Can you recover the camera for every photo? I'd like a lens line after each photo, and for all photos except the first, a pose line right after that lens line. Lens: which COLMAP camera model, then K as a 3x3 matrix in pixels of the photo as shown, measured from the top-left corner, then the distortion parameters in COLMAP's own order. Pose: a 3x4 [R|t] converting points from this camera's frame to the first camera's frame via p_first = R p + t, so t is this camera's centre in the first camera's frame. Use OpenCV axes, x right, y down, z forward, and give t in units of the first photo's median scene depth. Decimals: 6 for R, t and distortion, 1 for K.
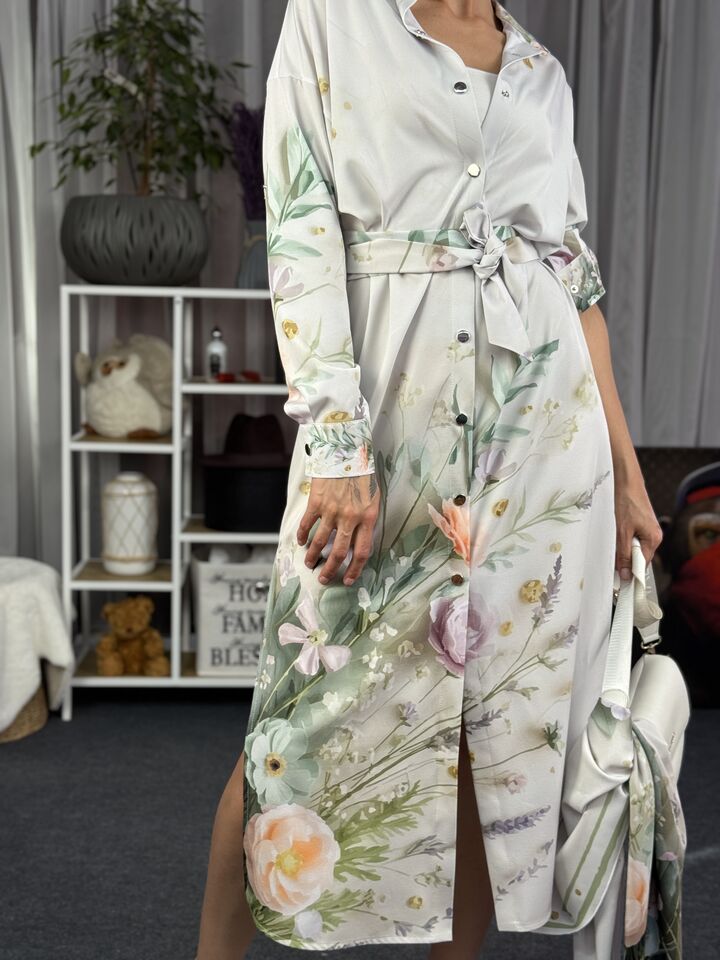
lens RADIAL K [[1467.7, 0, 338.2], [0, 1467.7, 474.6], [0, 0, 1]] dist [0.049270, 0.000000]
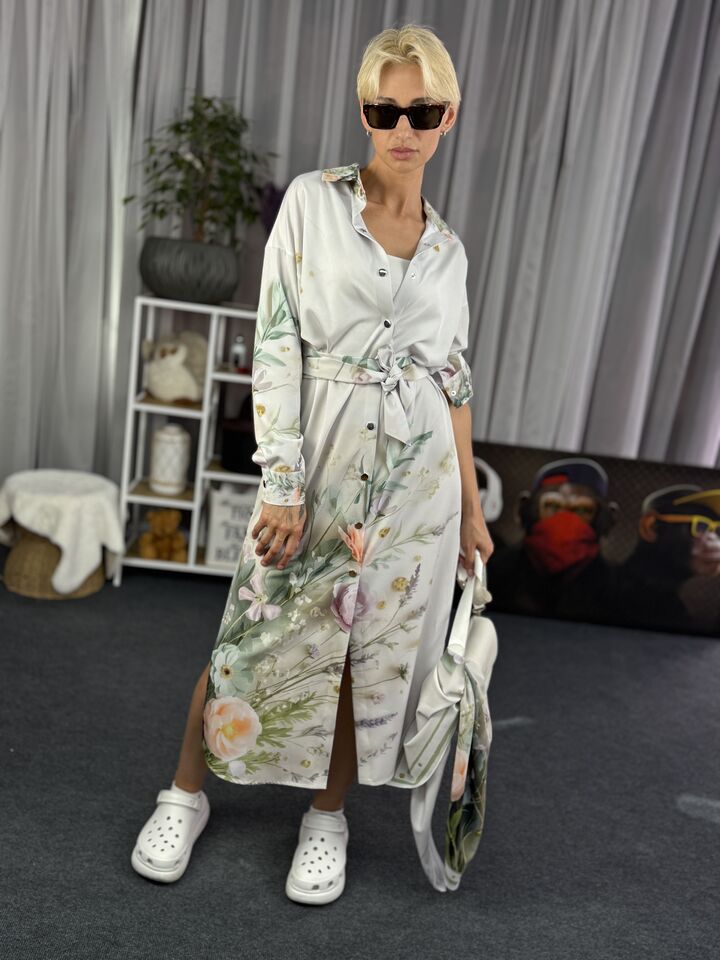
lens RADIAL K [[1037.6, 0, 353.8], [0, 1037.6, 498.7], [0, 0, 1]] dist [0.019396, 0.000000]
pose [[0.994194, 0.104647, 0.025061, 0.021932], [-0.106734, 0.988612, 0.106087, -0.061451], [-0.013674, -0.108146, 0.994041, -0.053253]]
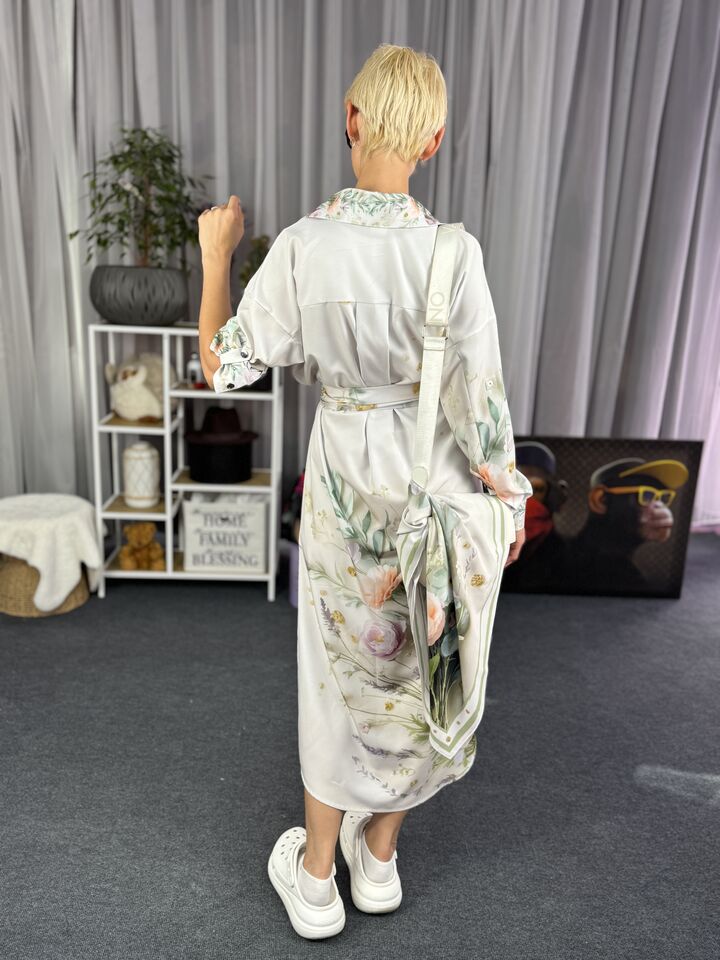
lens RADIAL K [[902.2, 0, 354.7], [0, 902.2, 499.3], [0, 0, 1]] dist [0.012933, -0.012100]
pose [[0.999696, 0.021013, 0.012868, 0.078909], [-0.022533, 0.990940, 0.132402, -0.077736], [-0.009969, -0.132652, 0.991113, 0.035370]]
